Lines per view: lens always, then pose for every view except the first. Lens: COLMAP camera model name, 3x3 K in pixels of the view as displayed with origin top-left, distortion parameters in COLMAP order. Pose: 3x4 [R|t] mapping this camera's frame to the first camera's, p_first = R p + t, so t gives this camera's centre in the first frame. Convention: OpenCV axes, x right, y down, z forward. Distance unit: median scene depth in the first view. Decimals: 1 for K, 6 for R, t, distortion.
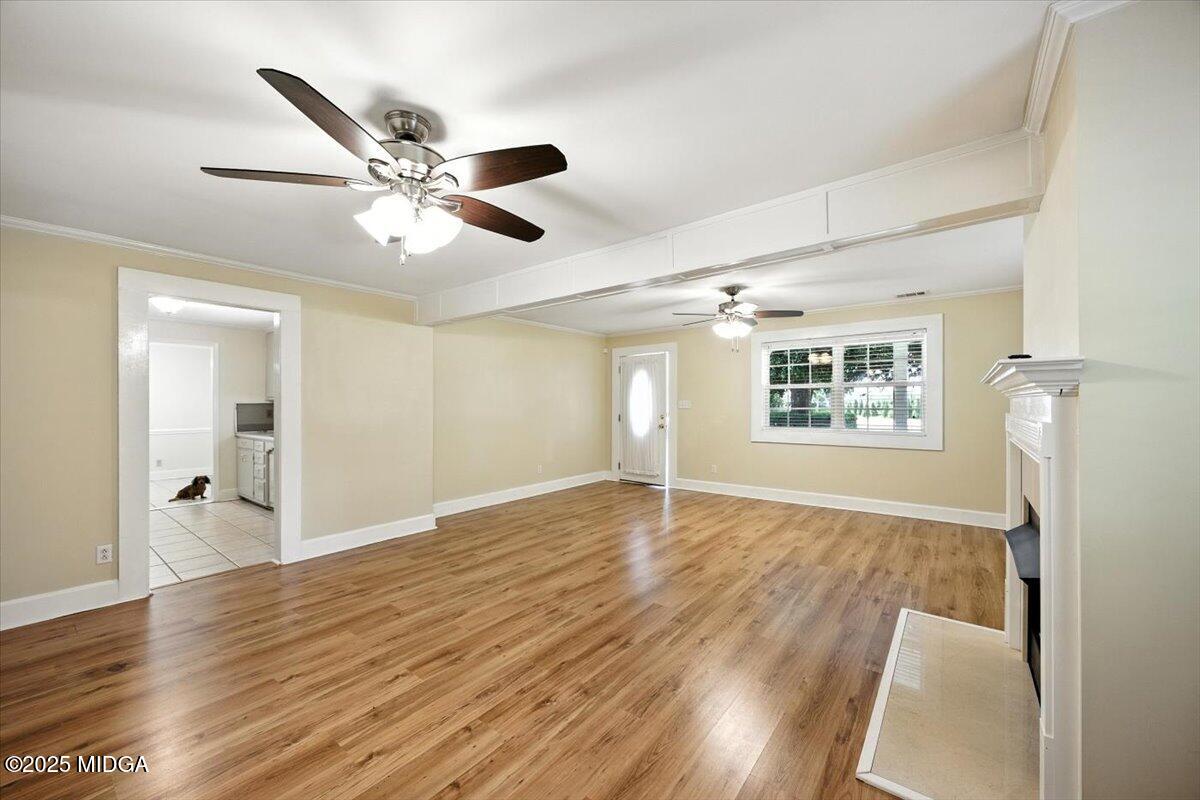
lens RADIAL K [[461.5, 0, 596.3], [0, 461.5, 400.9], [0, 0, 1]] dist [-0.001866, 0.000053]
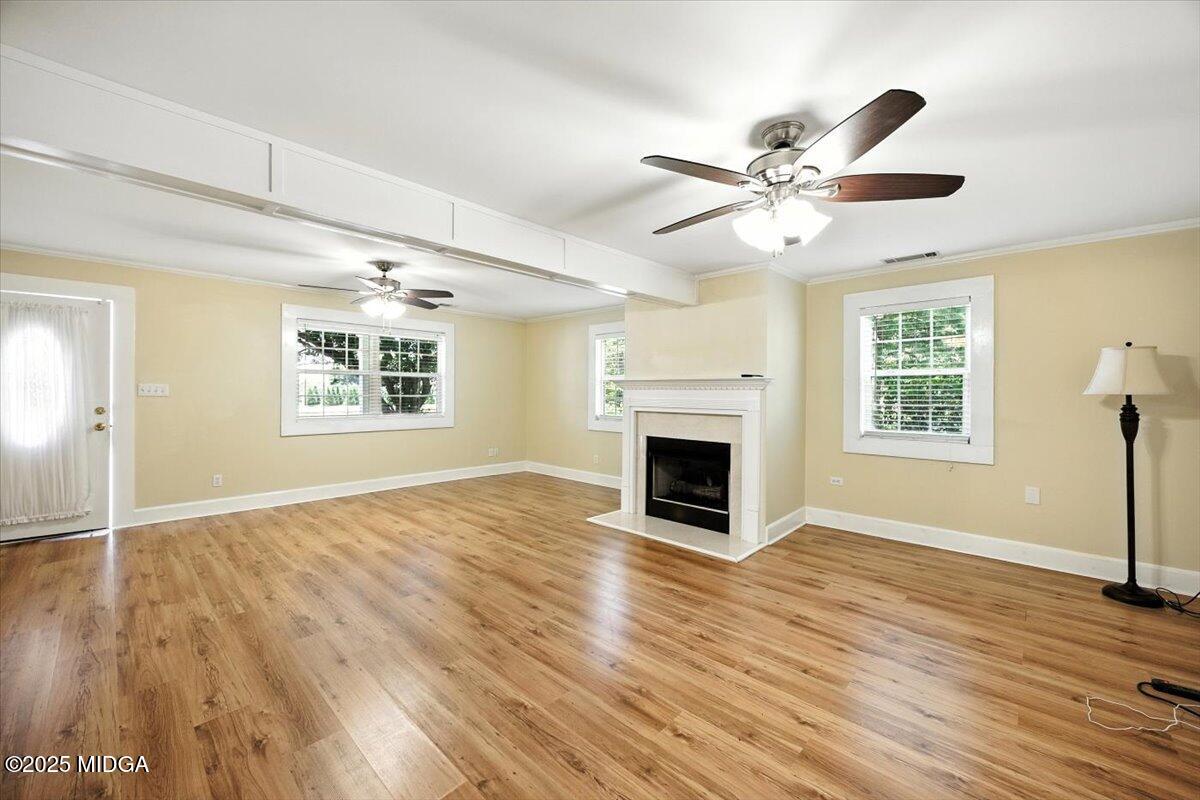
lens RADIAL K [[461.5, 0, 595.9], [0, 461.5, 397.4], [0, 0, 1]] dist [-0.001866, 0.000053]
pose [[0.092075, -0.008356, 0.995717, -0.826813], [-0.014898, 0.999841, 0.009768, 0.005576], [-0.995641, -0.015733, 0.091936, 0.722192]]
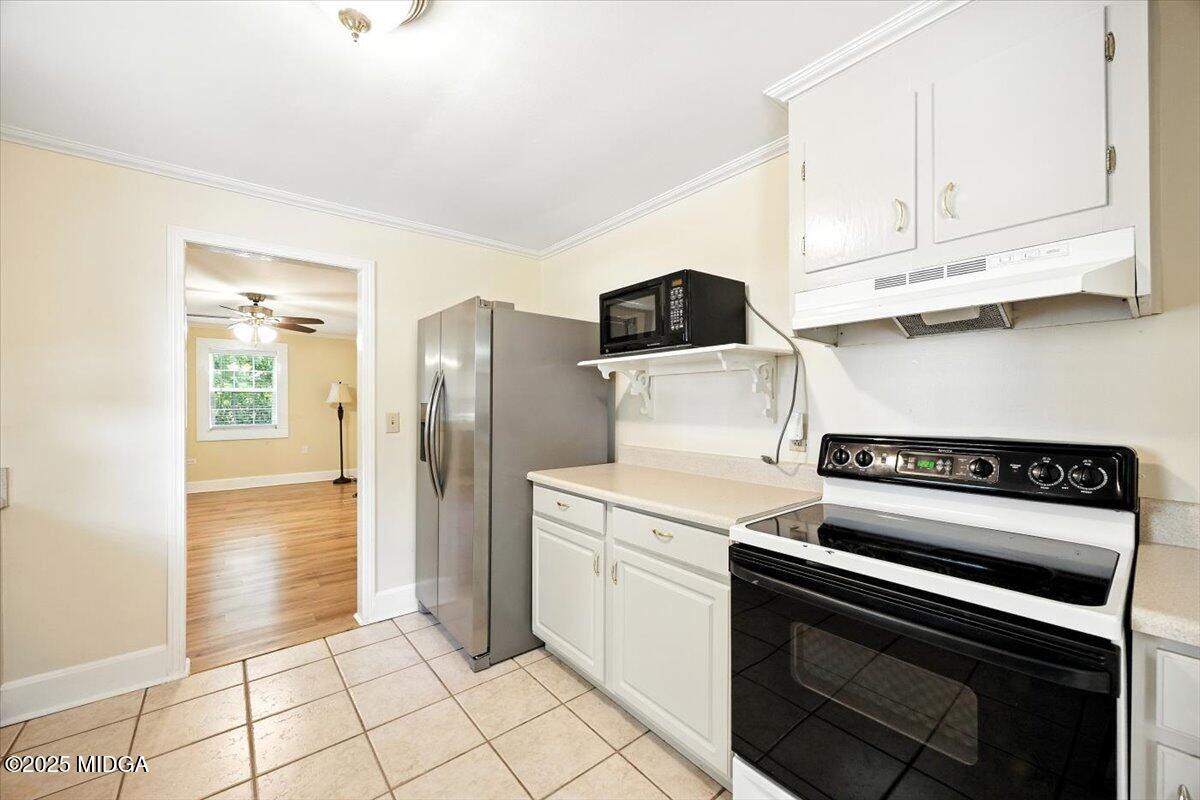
lens RADIAL K [[461.5, 0, 600.1], [0, 461.5, 402.2], [0, 0, 1]] dist [-0.001866, 0.000053]
pose [[-0.978025, -0.000526, 0.208489, -1.184052], [-0.003195, 0.999917, -0.012464, 0.010602], [-0.208465, -0.012857, -0.977945, 1.207723]]
